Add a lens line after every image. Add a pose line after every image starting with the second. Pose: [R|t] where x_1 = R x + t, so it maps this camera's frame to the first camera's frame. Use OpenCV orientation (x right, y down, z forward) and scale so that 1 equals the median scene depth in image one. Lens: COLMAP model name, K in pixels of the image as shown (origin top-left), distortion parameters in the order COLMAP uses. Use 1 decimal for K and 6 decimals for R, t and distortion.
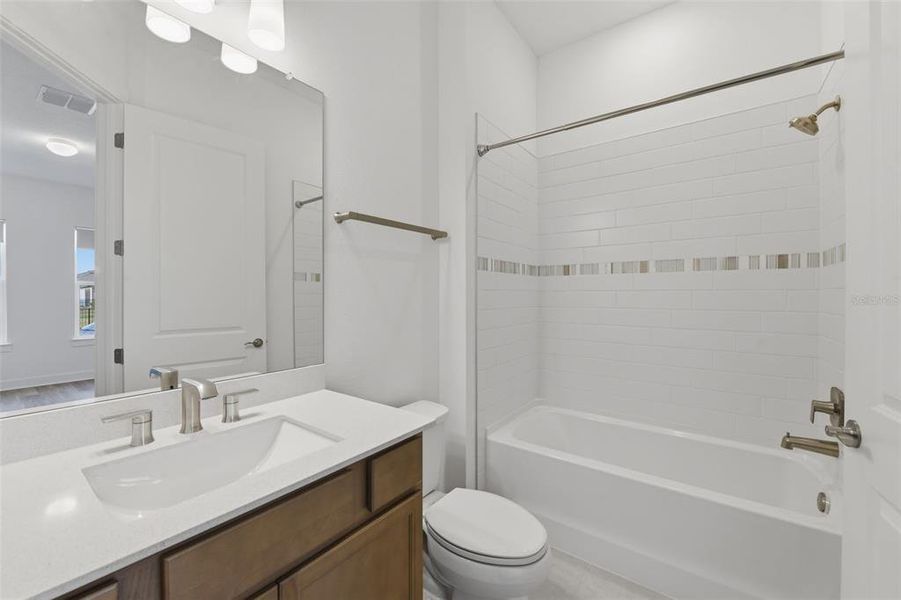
lens RADIAL K [[359.9, 0, 451.9], [0, 359.9, 298.1], [0, 0, 1]] dist [-0.001665, -0.000276]
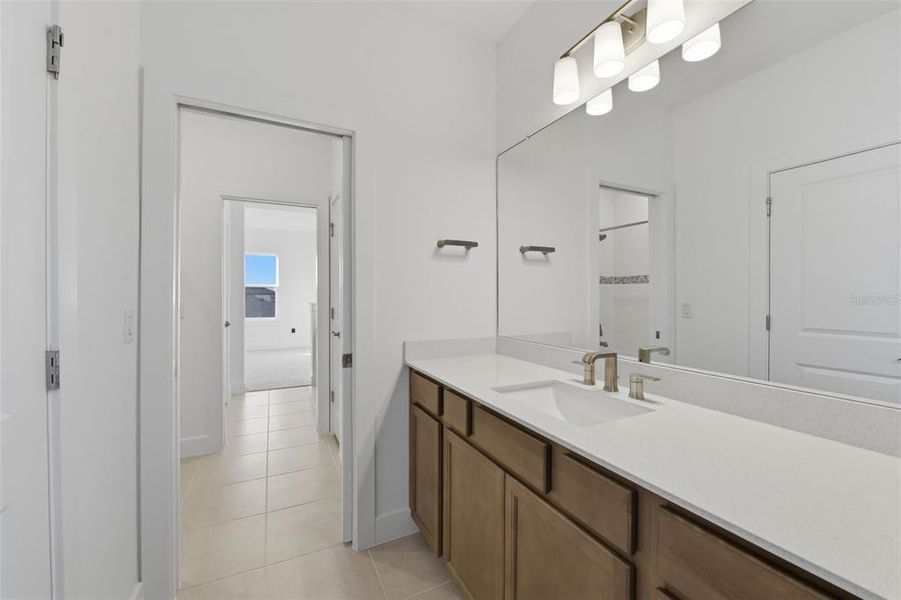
lens RADIAL K [[359.9, 0, 451.5], [0, 359.9, 296.4], [0, 0, 1]] dist [-0.001665, -0.000276]
pose [[-0.443178, 0.003452, -0.896427, 0.716530], [-0.000911, 0.999990, 0.004302, 0.013685], [0.896433, 0.002723, -0.443171, 1.031450]]
